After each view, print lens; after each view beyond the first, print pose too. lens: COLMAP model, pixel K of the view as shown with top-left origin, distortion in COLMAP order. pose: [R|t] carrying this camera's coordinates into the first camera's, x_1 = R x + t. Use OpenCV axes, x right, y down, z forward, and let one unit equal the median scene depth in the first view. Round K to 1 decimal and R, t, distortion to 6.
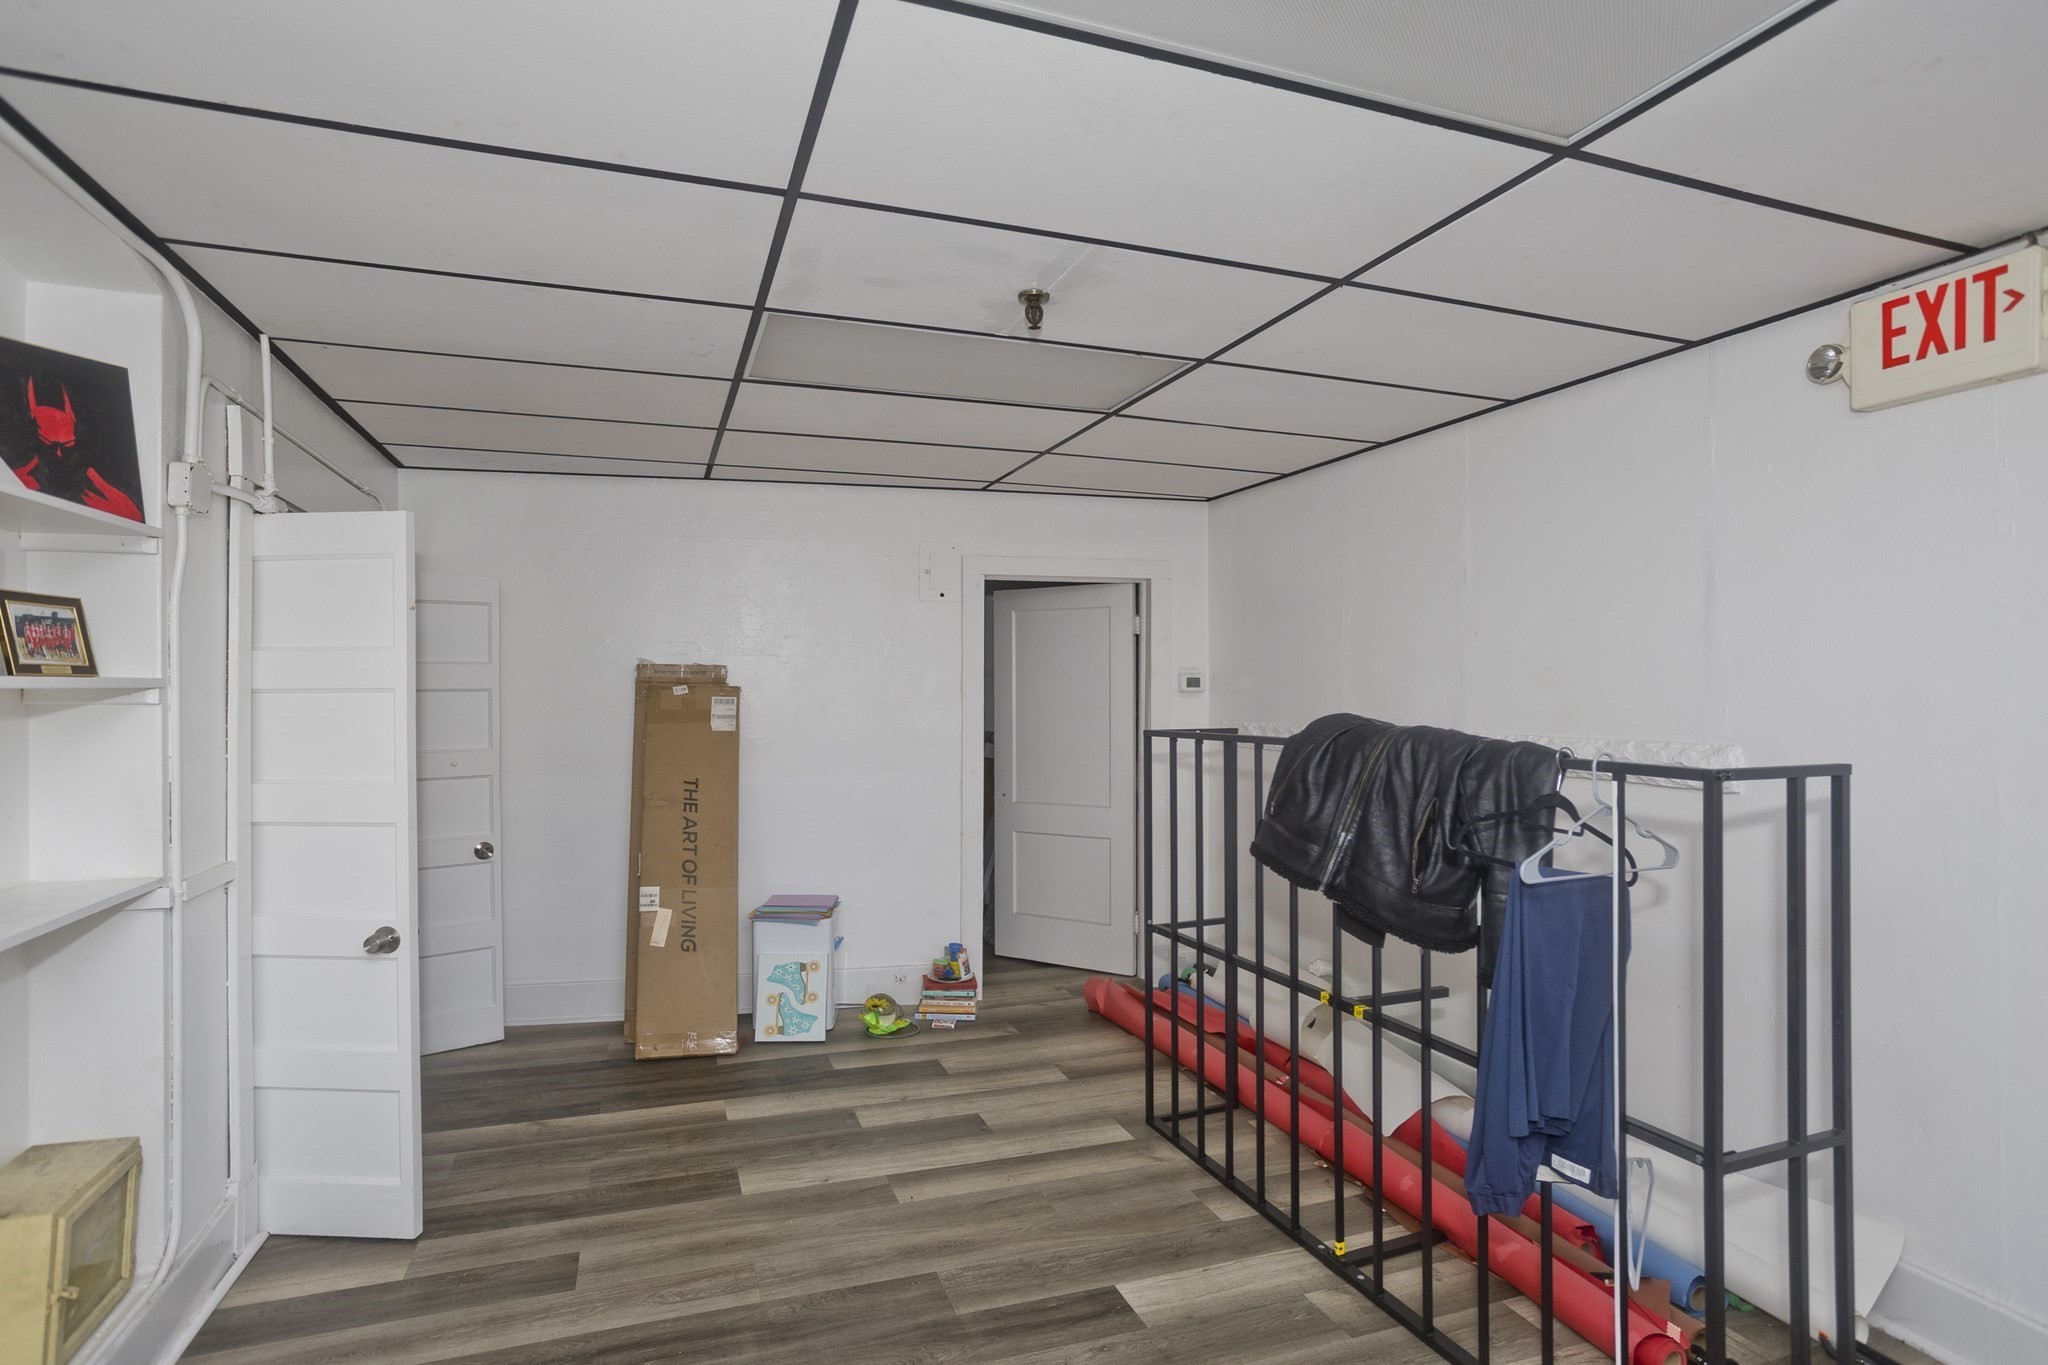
lens RADIAL K [[1051.0, 0, 1035.6], [0, 1051.0, 678.7], [0, 0, 1]] dist [-0.003107, 0.000465]
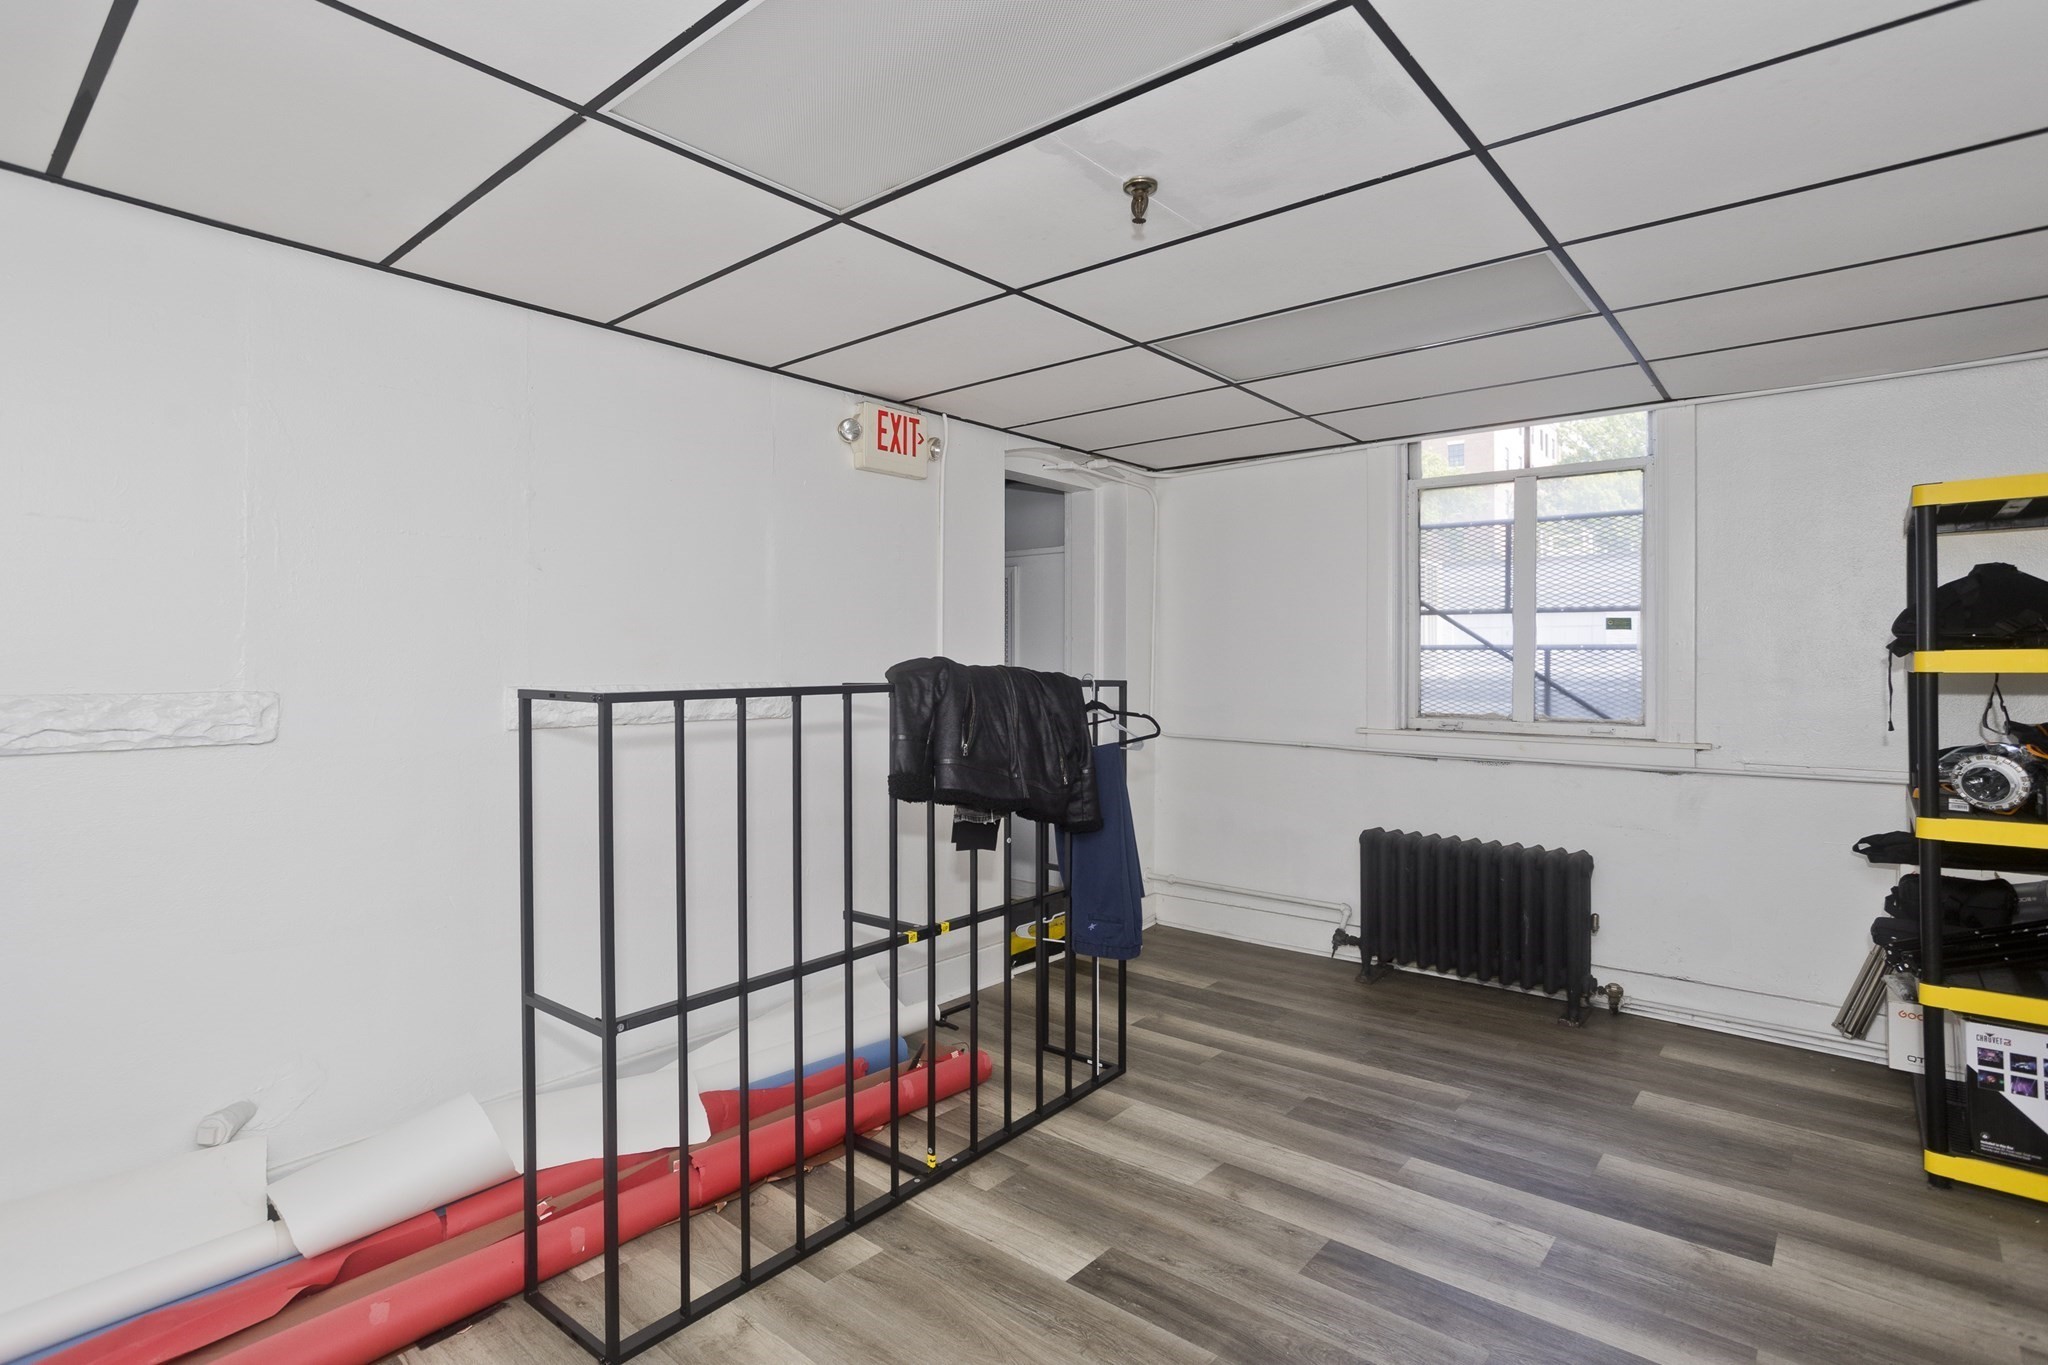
lens RADIAL K [[1051.0, 0, 1040.8], [0, 1051.0, 679.8], [0, 0, 1]] dist [-0.003107, 0.000465]
pose [[-0.496790, -0.012378, 0.867783, -0.746495], [-0.003851, 0.999920, 0.012058, 0.046067], [-0.867862, 0.002649, -0.496798, 1.565580]]
